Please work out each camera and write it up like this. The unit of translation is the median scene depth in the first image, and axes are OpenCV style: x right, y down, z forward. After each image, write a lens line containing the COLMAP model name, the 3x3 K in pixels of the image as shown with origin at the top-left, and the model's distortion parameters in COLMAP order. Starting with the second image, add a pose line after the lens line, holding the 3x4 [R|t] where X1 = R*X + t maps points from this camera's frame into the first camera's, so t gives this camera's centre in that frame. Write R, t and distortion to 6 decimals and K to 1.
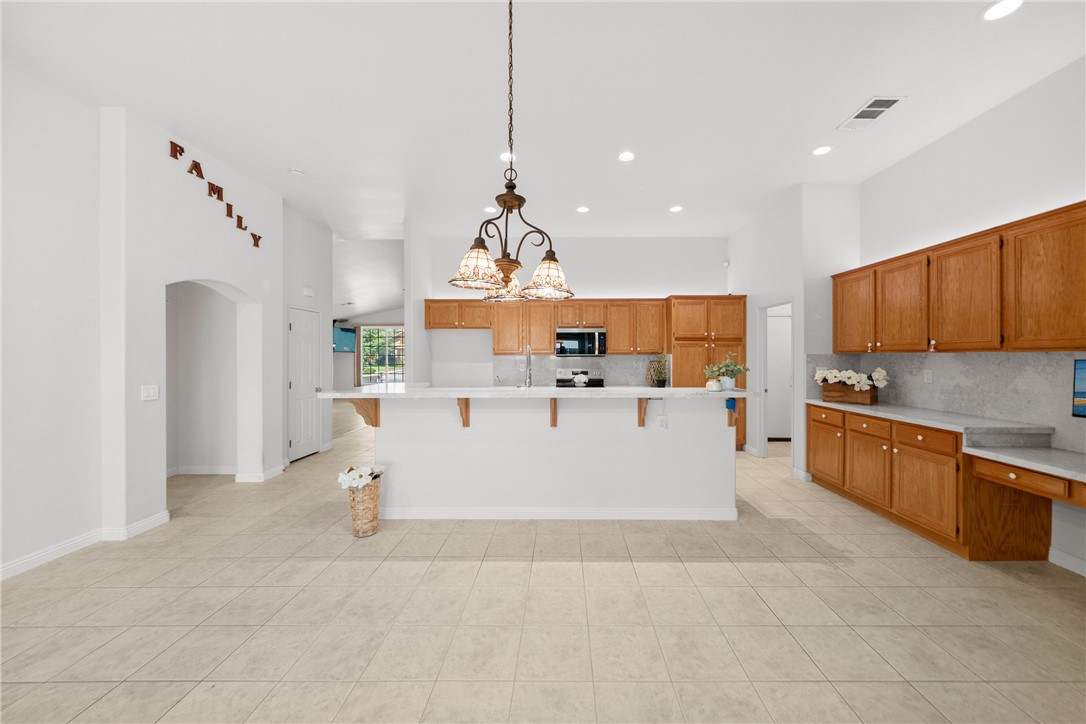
lens RADIAL K [[384.2, 0, 562.2], [0, 384.2, 356.8], [0, 0, 1]] dist [-0.001869, -0.000126]
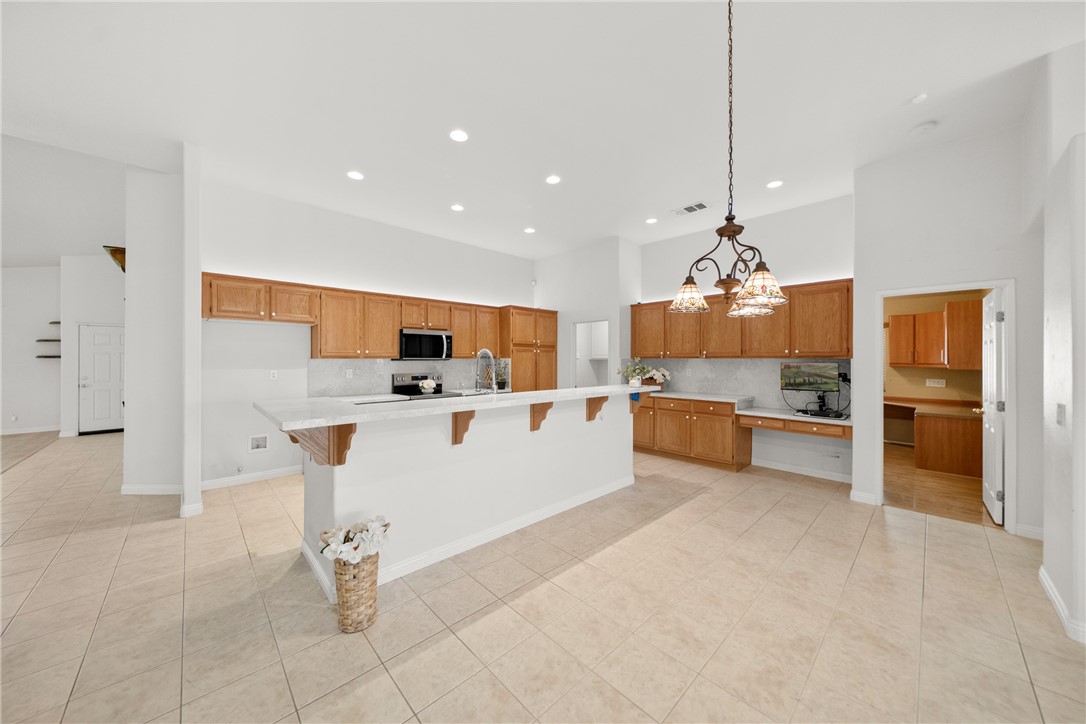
lens RADIAL K [[371.8, 0, 537.4], [0, 371.8, 359.1], [0, 0, 1]] dist [-0.001157, -0.000134]
pose [[0.729870, 0.003173, 0.683578, -0.656669], [-0.000817, 0.999993, -0.003769, -0.001091], [-0.683585, 0.002192, 0.729867, 0.277140]]
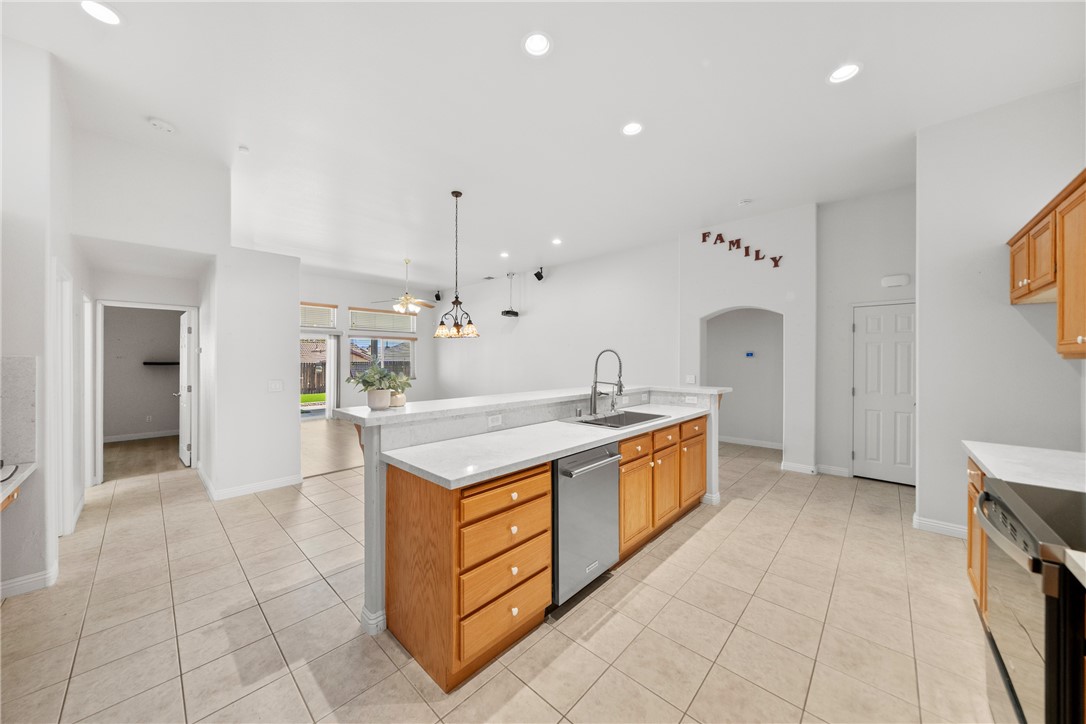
lens RADIAL K [[371.8, 0, 537.4], [0, 371.8, 359.1], [0, 0, 1]] dist [-0.001157, -0.000134]
pose [[-0.687706, 0.001175, -0.725988, 0.679110], [-0.002647, 0.999988, 0.004126, -0.007593], [0.725984, 0.004759, -0.687695, 1.578190]]
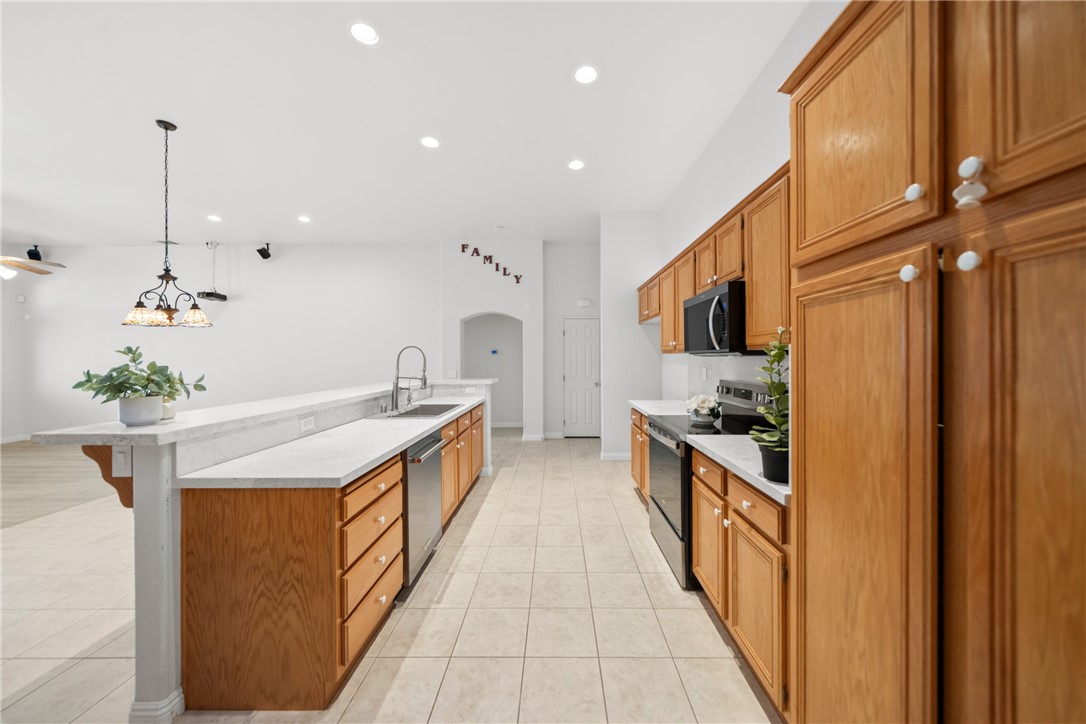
lens RADIAL K [[377.0, 0, 553.3], [0, 377.0, 356.3], [0, 0, 1]] dist [0.000076, 0.000017]
pose [[-0.009849, 0.000976, -0.999951, 0.858637], [0.001905, 0.999998, 0.000957, -0.001115], [0.999950, -0.001895, -0.009851, 1.451001]]
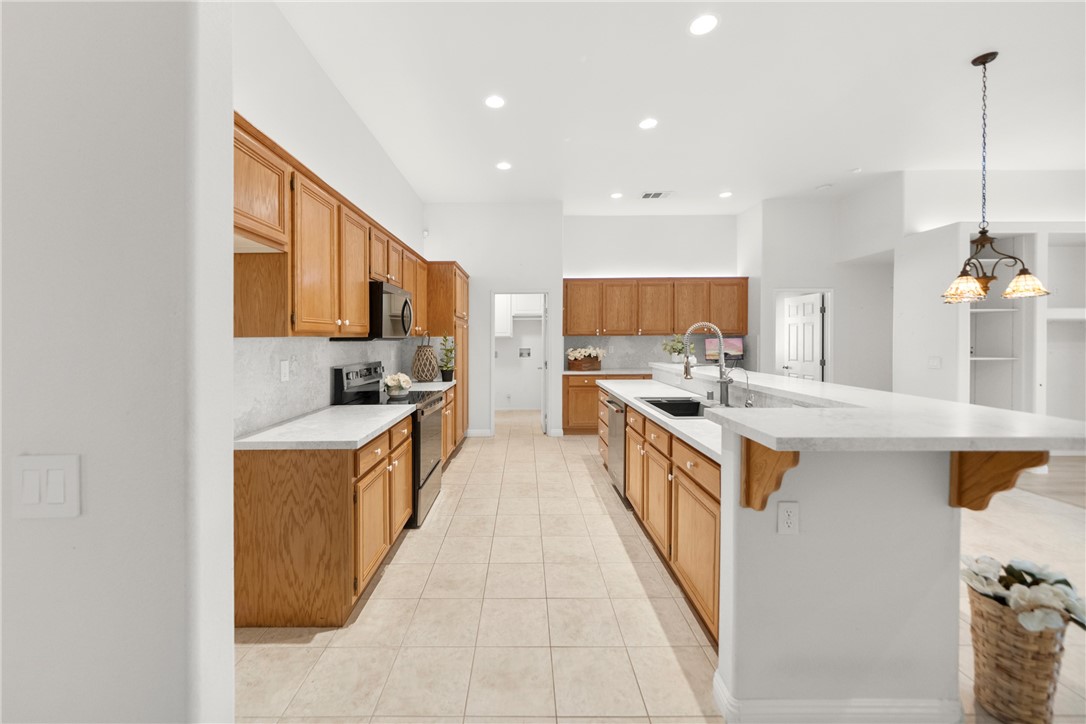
lens RADIAL K [[401.5, 0, 523.5], [0, 401.5, 339.7], [0, 0, 1]] dist [0.000170, 0.000047]
pose [[0.006141, -0.003654, 0.999974, -0.902569], [0.008387, 0.999958, 0.003603, -0.003089], [-0.999946, 0.008365, 0.006172, 1.433735]]
